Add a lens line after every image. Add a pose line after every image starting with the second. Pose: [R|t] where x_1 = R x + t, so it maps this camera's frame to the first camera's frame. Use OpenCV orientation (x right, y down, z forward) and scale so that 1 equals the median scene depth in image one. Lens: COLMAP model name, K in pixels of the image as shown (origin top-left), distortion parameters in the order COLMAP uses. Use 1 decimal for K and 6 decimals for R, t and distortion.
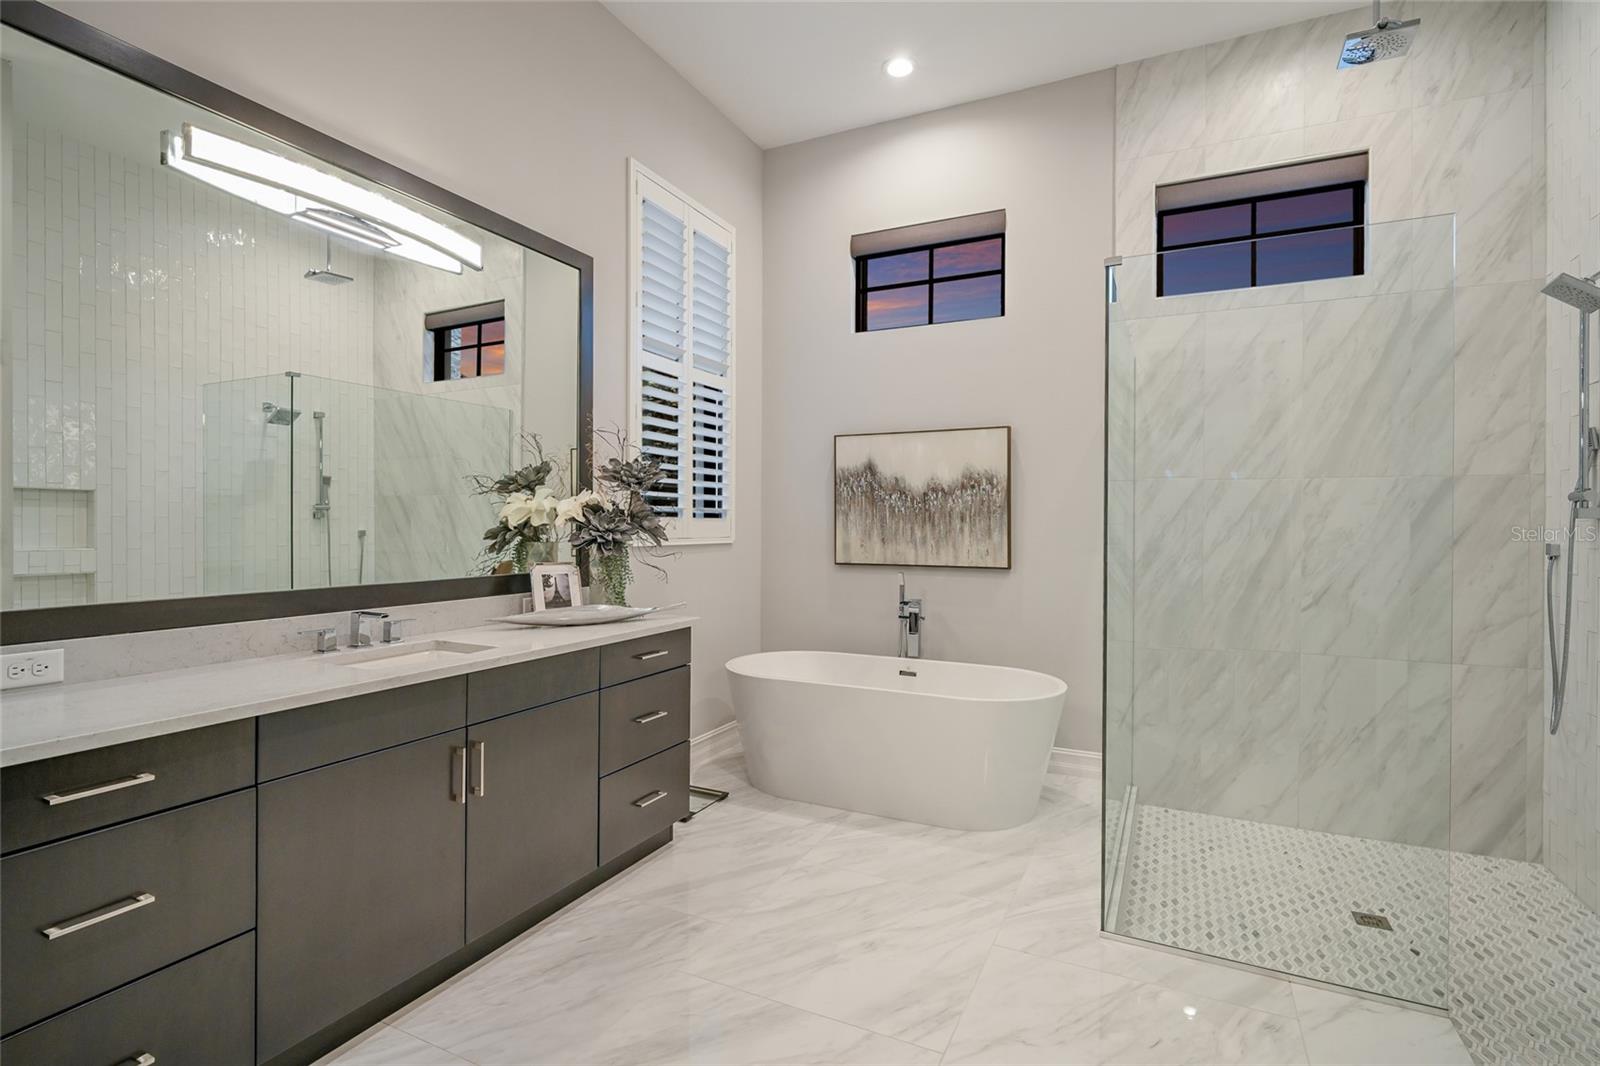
lens RADIAL K [[761.0, 0, 798.1], [0, 761.0, 525.0], [0, 0, 1]] dist [-0.003342, -0.008737]
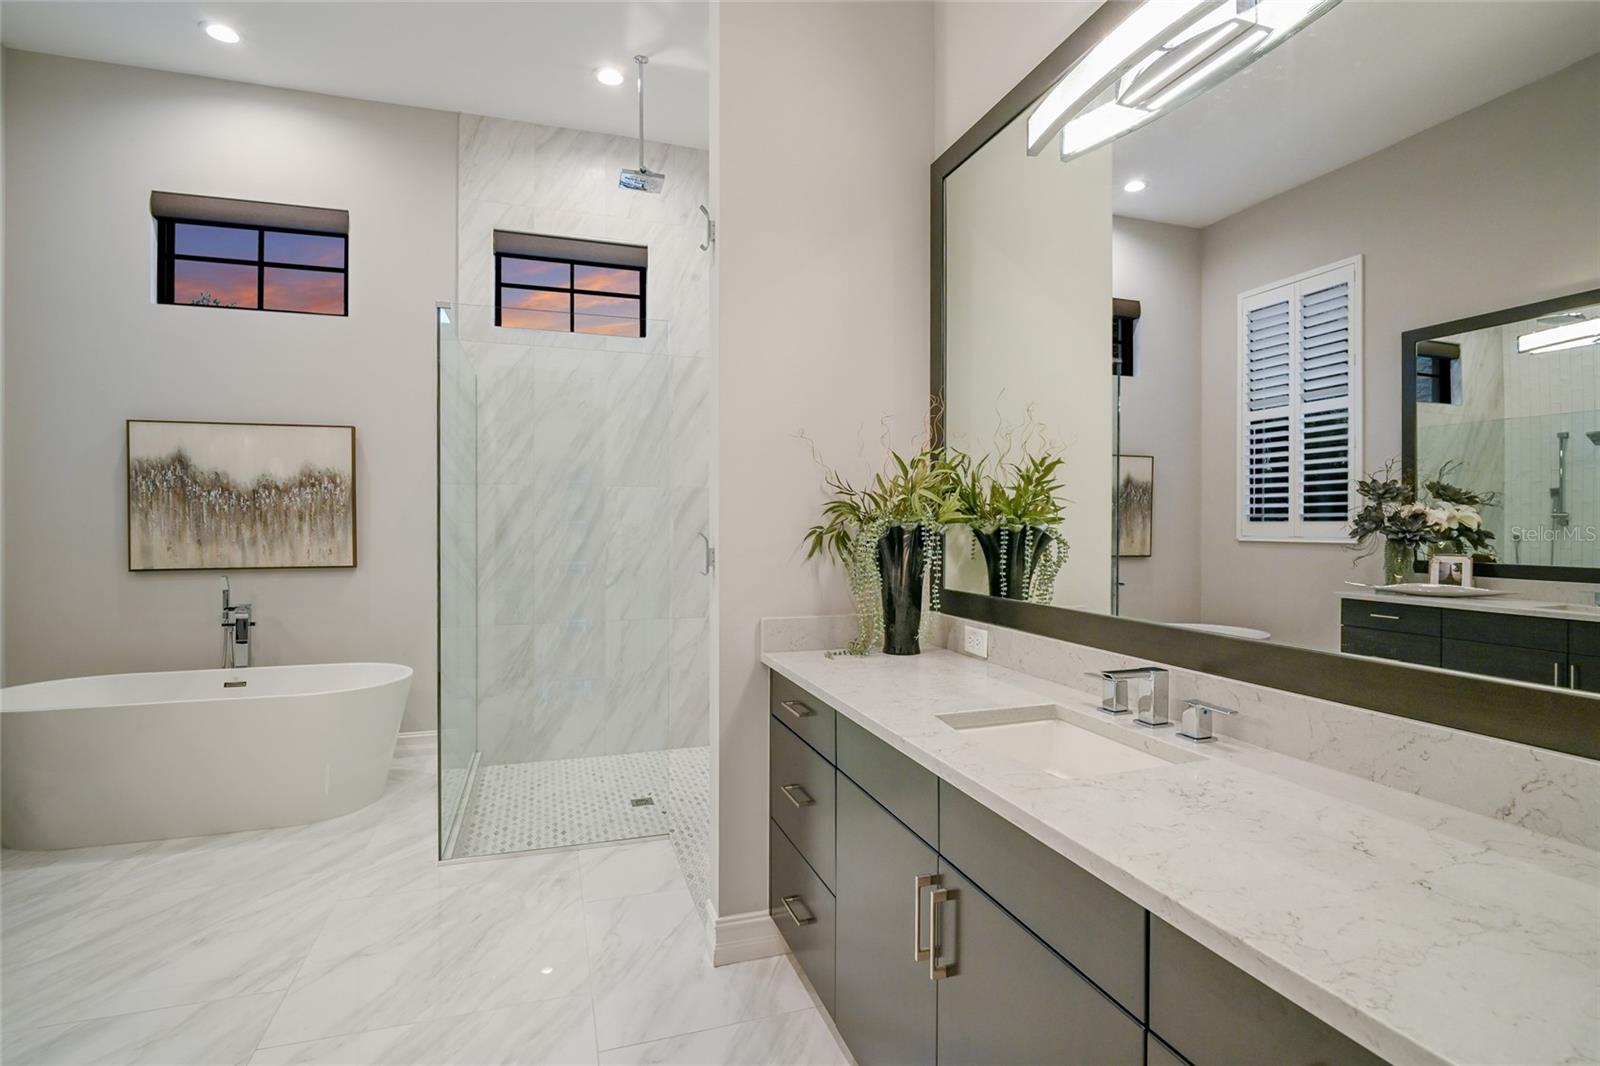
lens RADIAL K [[761.0, 0, 798.1], [0, 761.0, 525.0], [0, 0, 1]] dist [-0.003342, -0.008737]
pose [[0.703074, -0.007749, 0.711074, -0.029536], [0.006424, 0.999969, 0.004546, 0.001017], [-0.711087, 0.001372, 0.703102, -0.146419]]
